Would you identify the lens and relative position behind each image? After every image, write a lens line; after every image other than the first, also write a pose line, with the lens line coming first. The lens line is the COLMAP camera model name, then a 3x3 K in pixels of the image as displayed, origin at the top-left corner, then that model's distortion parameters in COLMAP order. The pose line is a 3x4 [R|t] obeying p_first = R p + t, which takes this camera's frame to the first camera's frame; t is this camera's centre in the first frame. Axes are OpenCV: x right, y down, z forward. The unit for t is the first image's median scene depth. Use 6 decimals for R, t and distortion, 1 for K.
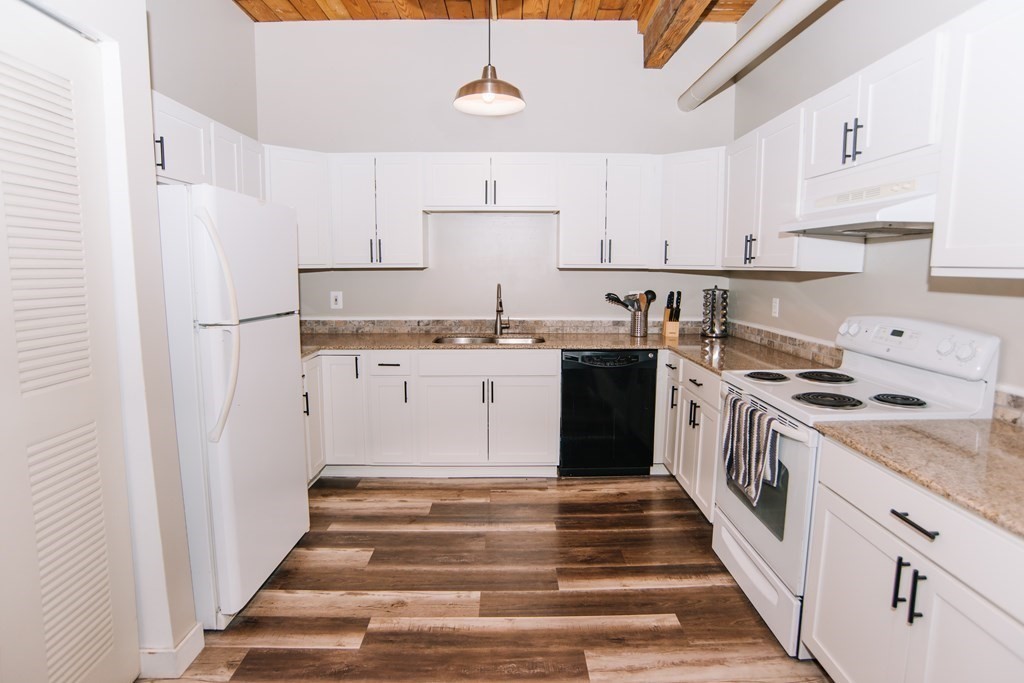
lens RADIAL K [[529.7, 0, 523.7], [0, 529.7, 328.8], [0, 0, 1]] dist [-0.077874, 0.029943]
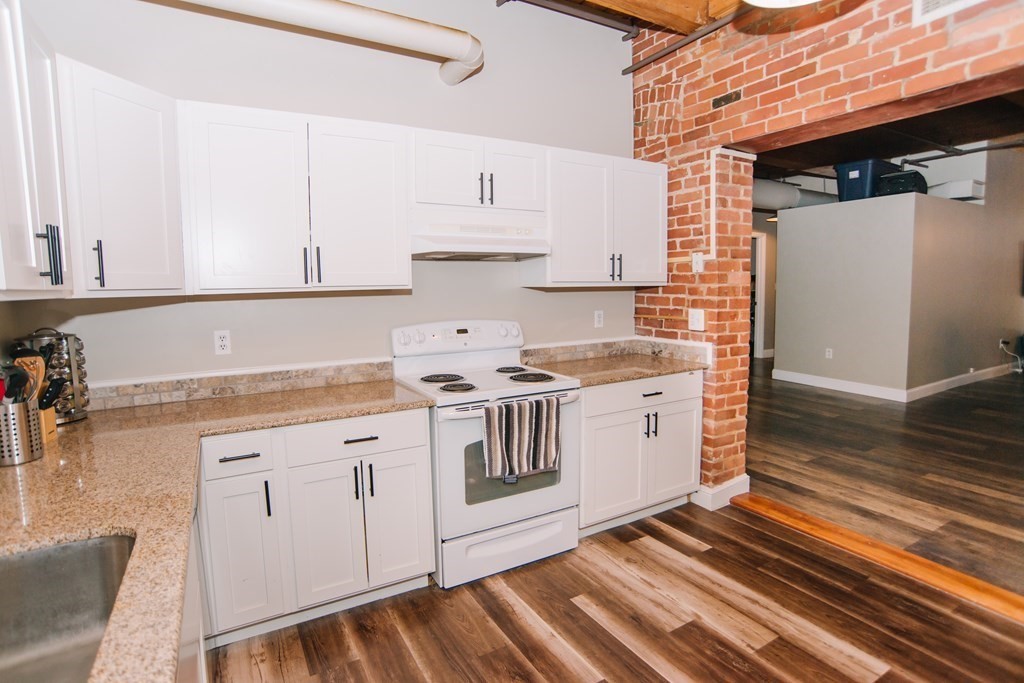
lens RADIAL K [[529.7, 0, 507.6], [0, 529.7, 334.0], [0, 0, 1]] dist [-0.077874, 0.029943]
pose [[-0.471931, -0.079707, 0.878025, -0.414506], [0.119258, 0.980980, 0.153153, -0.134767], [-0.873532, 0.176989, -0.453450, 1.107675]]
